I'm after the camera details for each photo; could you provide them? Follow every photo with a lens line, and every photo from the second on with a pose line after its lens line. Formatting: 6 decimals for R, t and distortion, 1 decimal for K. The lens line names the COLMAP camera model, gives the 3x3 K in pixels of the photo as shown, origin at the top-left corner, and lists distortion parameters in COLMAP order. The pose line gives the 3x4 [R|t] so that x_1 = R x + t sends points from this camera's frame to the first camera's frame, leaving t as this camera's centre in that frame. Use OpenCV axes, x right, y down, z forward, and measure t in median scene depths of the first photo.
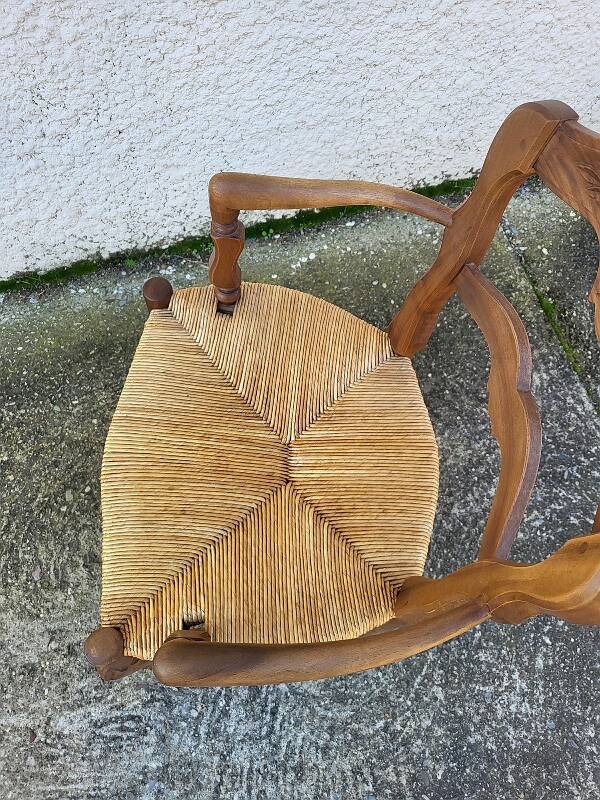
lens RADIAL K [[606.0, 0, 317.7], [0, 606.0, 406.1], [0, 0, 1]] dist [0.046680, -0.026356]
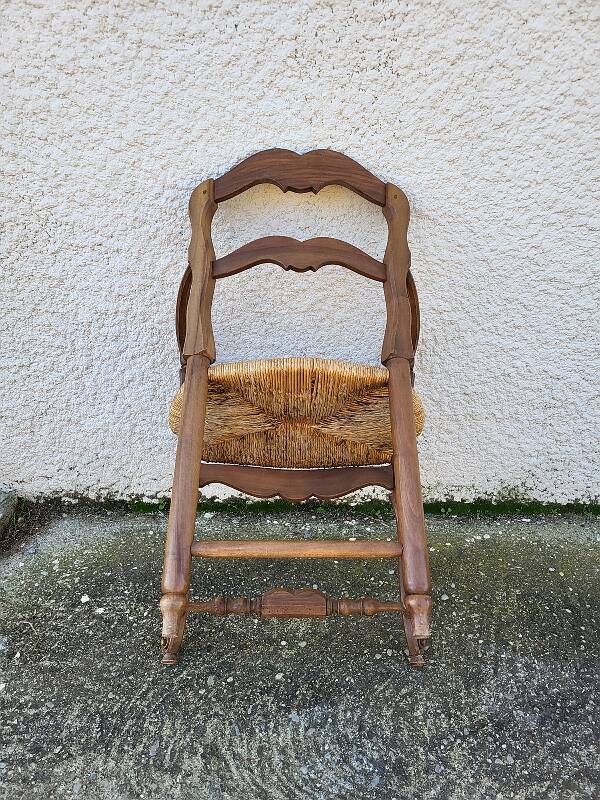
lens RADIAL K [[606.0, 0, 304.5], [0, 606.0, 405.4], [0, 0, 1]] dist [0.046680, -0.026356]
pose [[0.950793, 0.098439, -0.293772, -0.025749], [-0.263155, 0.757040, -0.598030, 0.358981], [0.163528, 0.645911, 0.745693, 0.024371]]
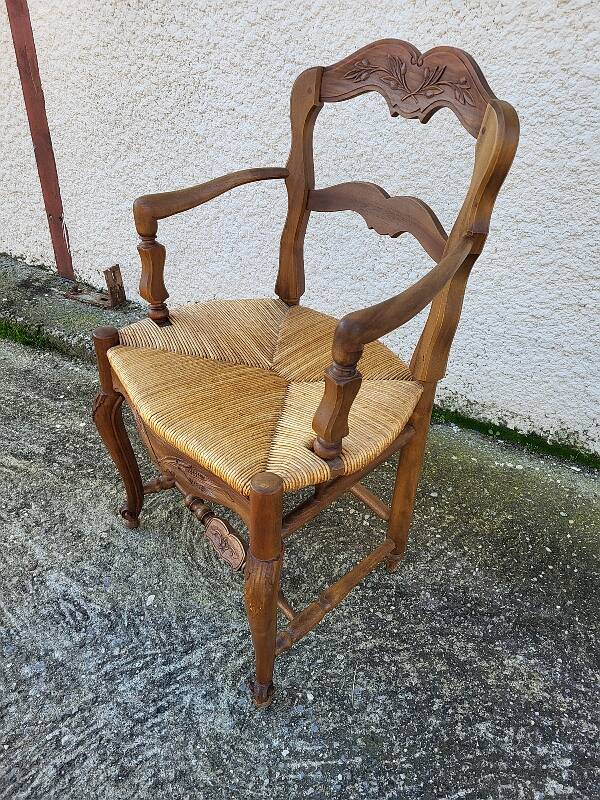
lens RADIAL K [[606.0, 0, 305.8], [0, 606.0, 398.5], [0, 0, 1]] dist [0.046680, -0.026356]
pose [[0.682255, 0.379427, -0.624951, 0.421253], [-0.670714, 0.665027, -0.328455, 0.313716], [0.290984, 0.643253, 0.708205, 0.113786]]
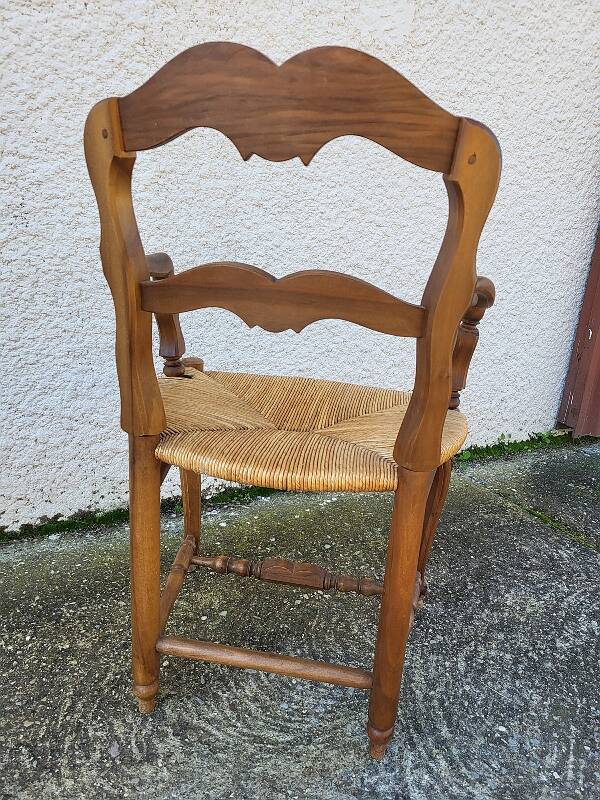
lens RADIAL K [[606.0, 0, 312.7], [0, 606.0, 397.4], [0, 0, 1]] dist [0.046680, -0.026356]
pose [[0.977528, -0.049041, 0.205024, -0.337203], [0.187269, 0.648596, -0.737735, 0.575750], [-0.096798, 0.759551, 0.643205, 0.143158]]
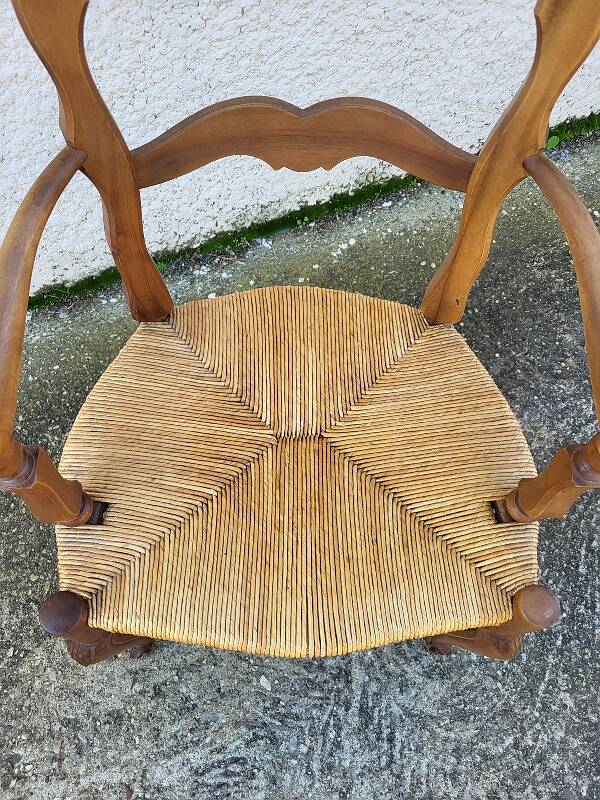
lens RADIAL K [[606.0, 0, 298.1], [0, 606.0, 411.7], [0, 0, 1]] dist [0.046680, -0.026356]
pose [[0.995411, -0.095235, 0.009353, -0.152790], [0.095332, 0.995390, -0.010542, 0.018015], [-0.008306, 0.011385, 0.999901, 0.088327]]
